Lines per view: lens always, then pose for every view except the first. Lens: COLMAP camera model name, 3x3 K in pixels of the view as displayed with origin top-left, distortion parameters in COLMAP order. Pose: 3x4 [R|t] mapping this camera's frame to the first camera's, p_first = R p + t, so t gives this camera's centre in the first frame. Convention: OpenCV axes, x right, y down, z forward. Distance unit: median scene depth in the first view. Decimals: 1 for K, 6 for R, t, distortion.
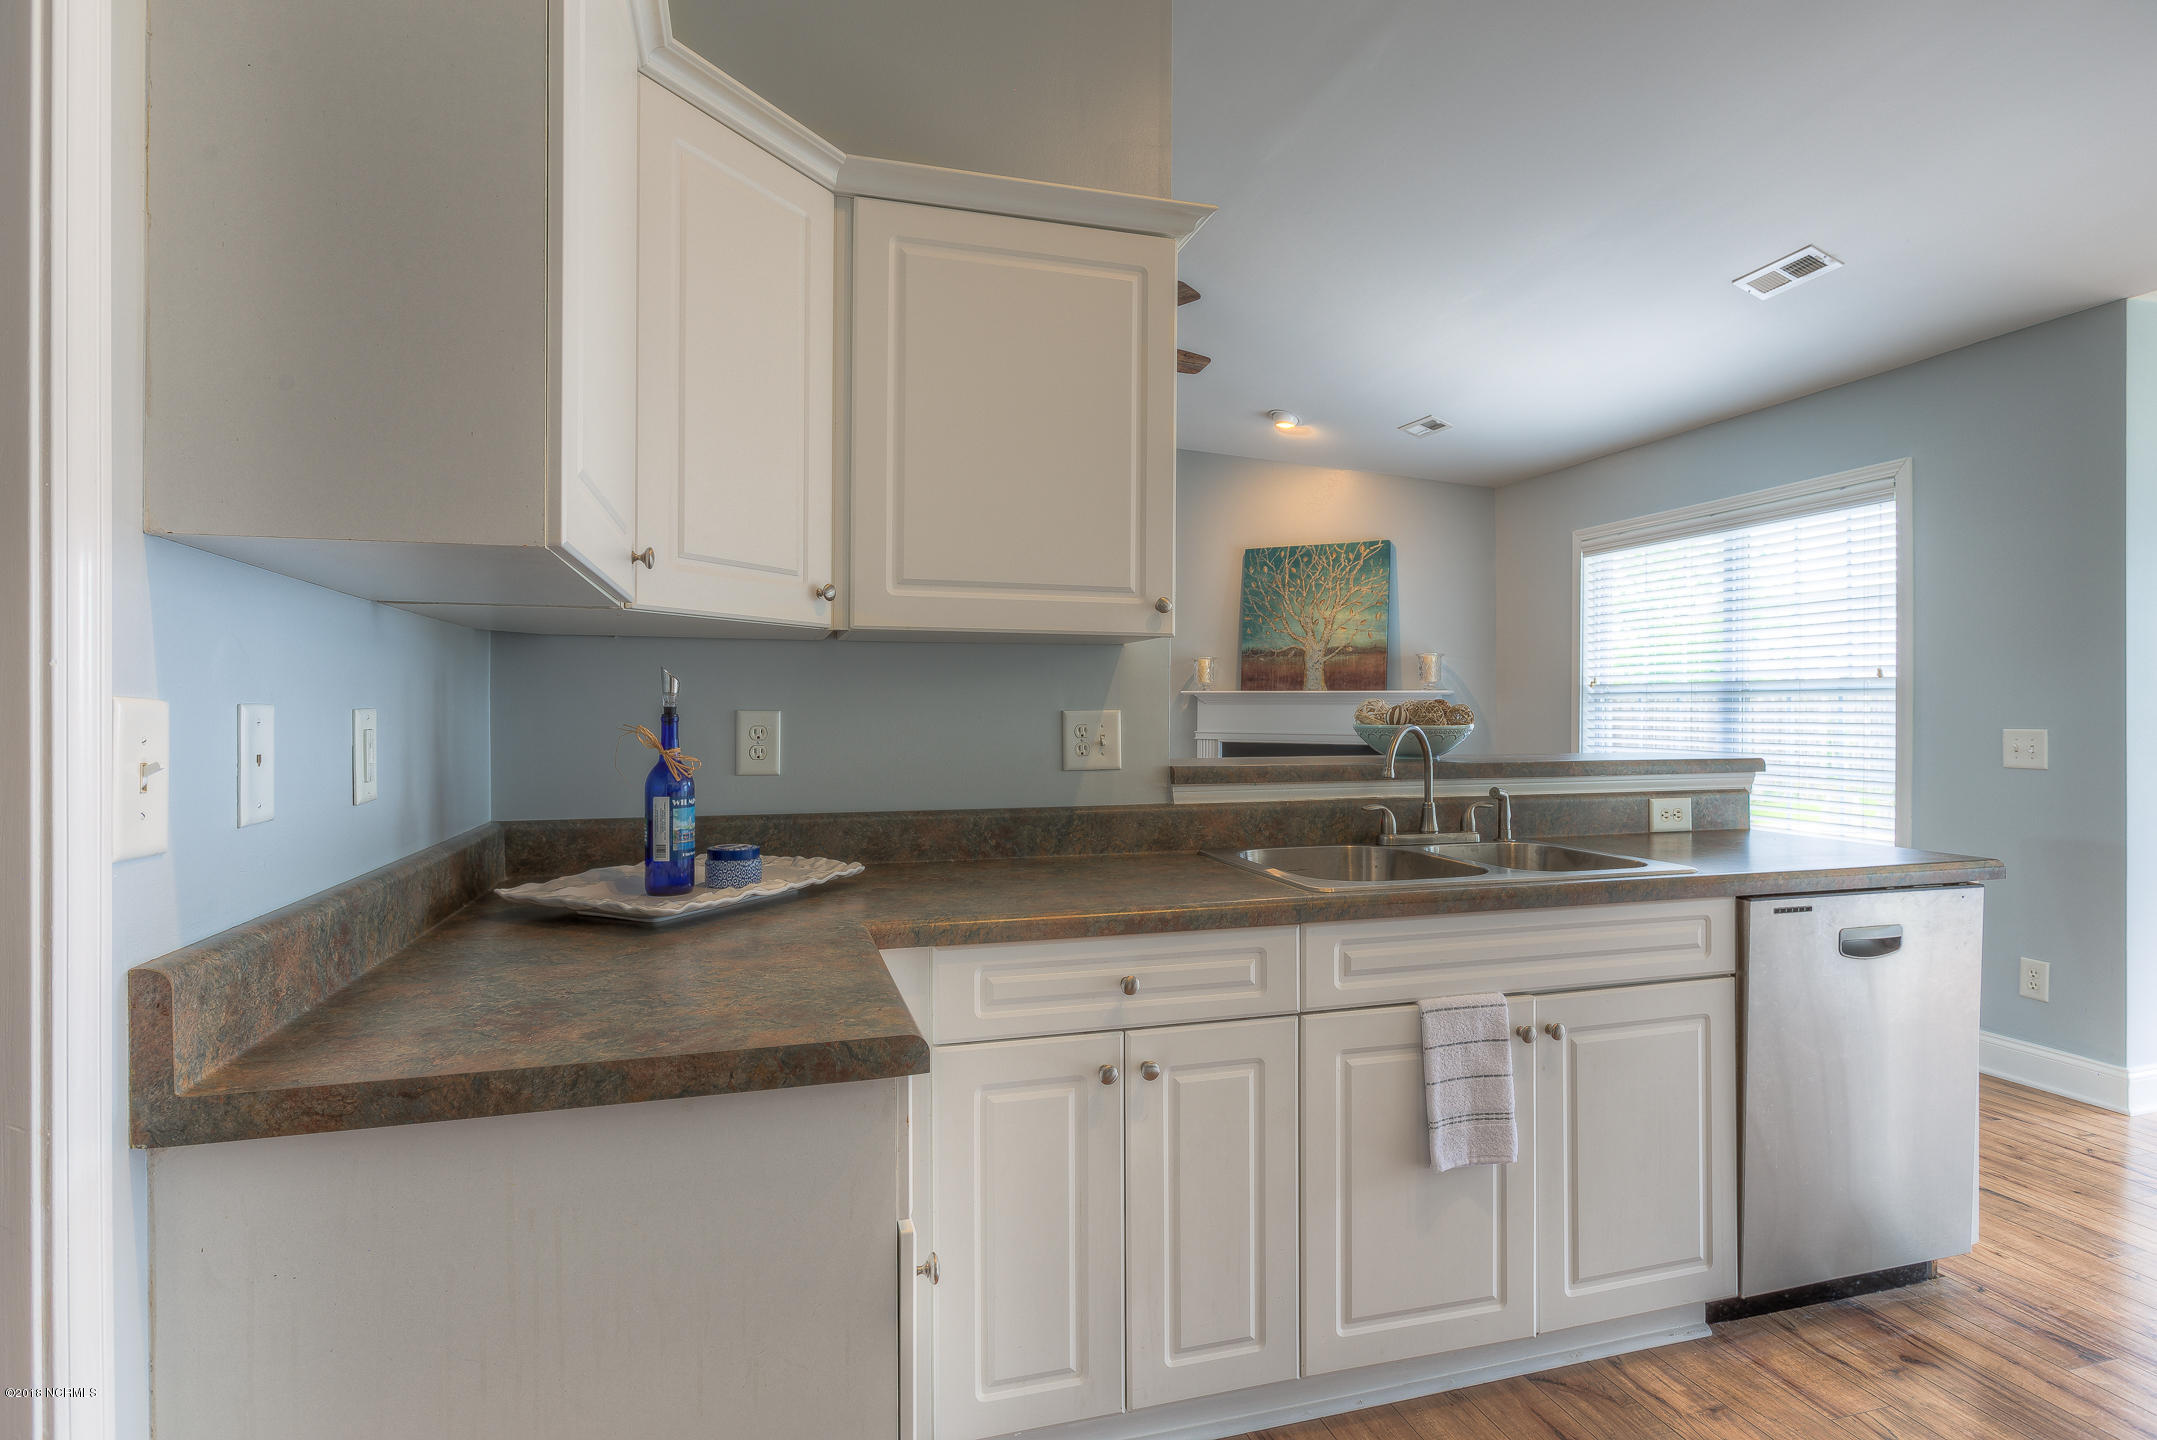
lens RADIAL K [[1122.1, 0, 1092.3], [0, 1122.1, 717.5], [0, 0, 1]] dist [0.002223, 0.001087]
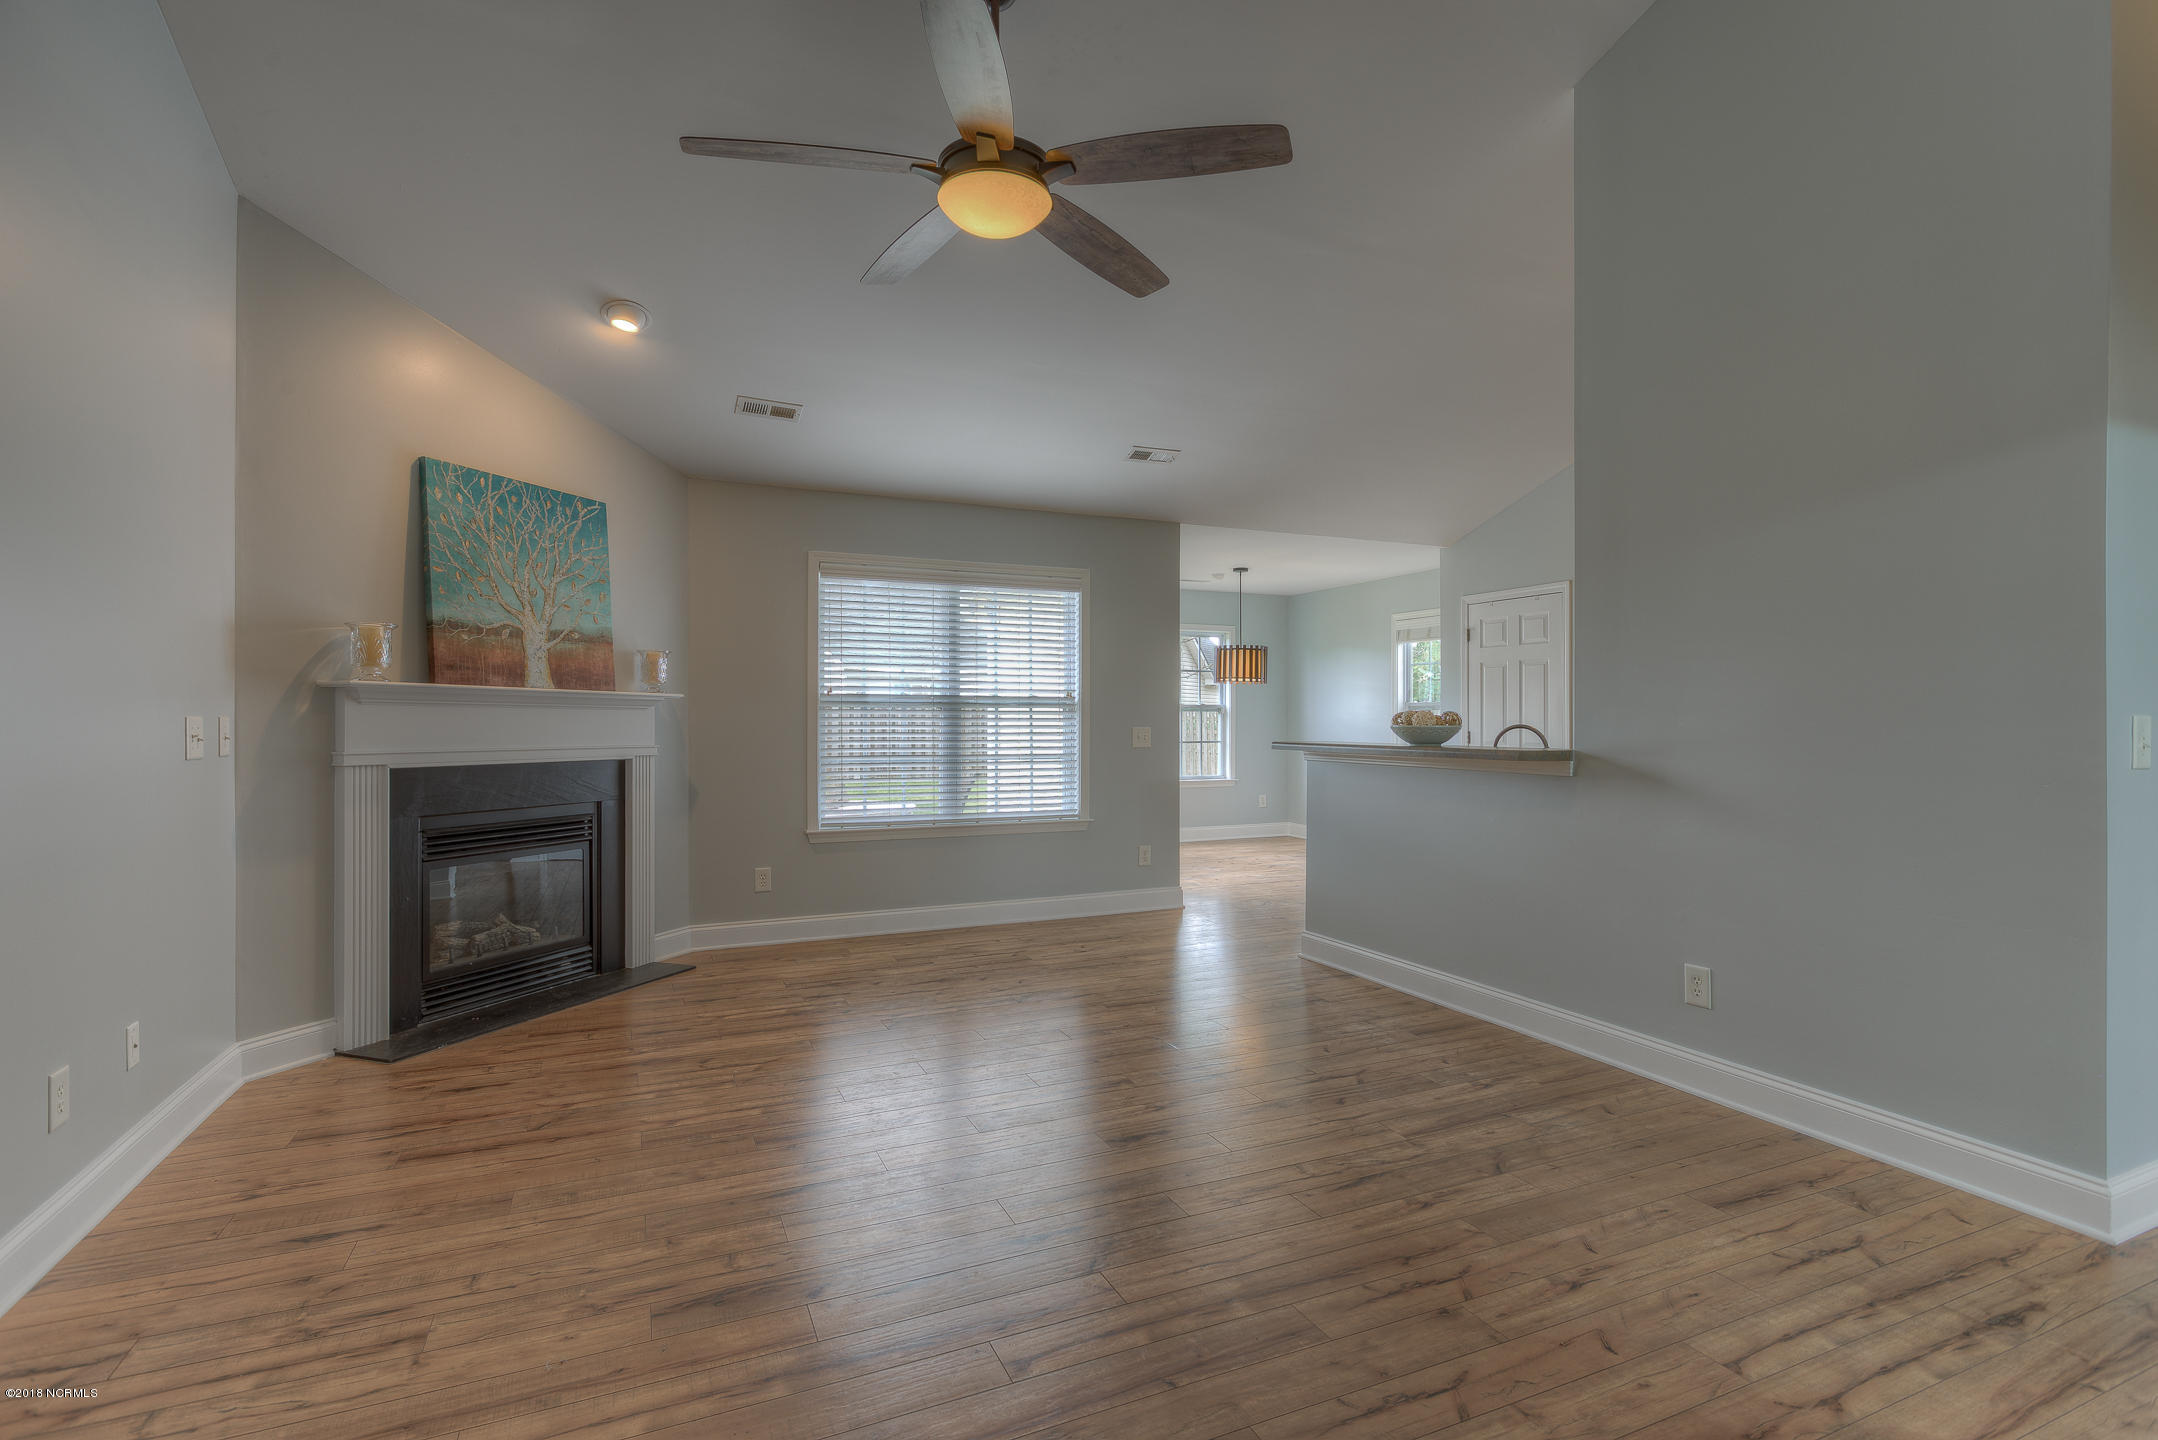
lens RADIAL K [[1036.3, 0, 1098.8], [0, 1036.3, 707.2], [0, 0, 1]] dist [0.004470, 0.000537]
pose [[-0.141112, 0.015452, 0.989873, -0.505044], [0.007536, 0.999866, -0.014534, 0.000142], [-0.989965, 0.005409, -0.141209, 0.744260]]
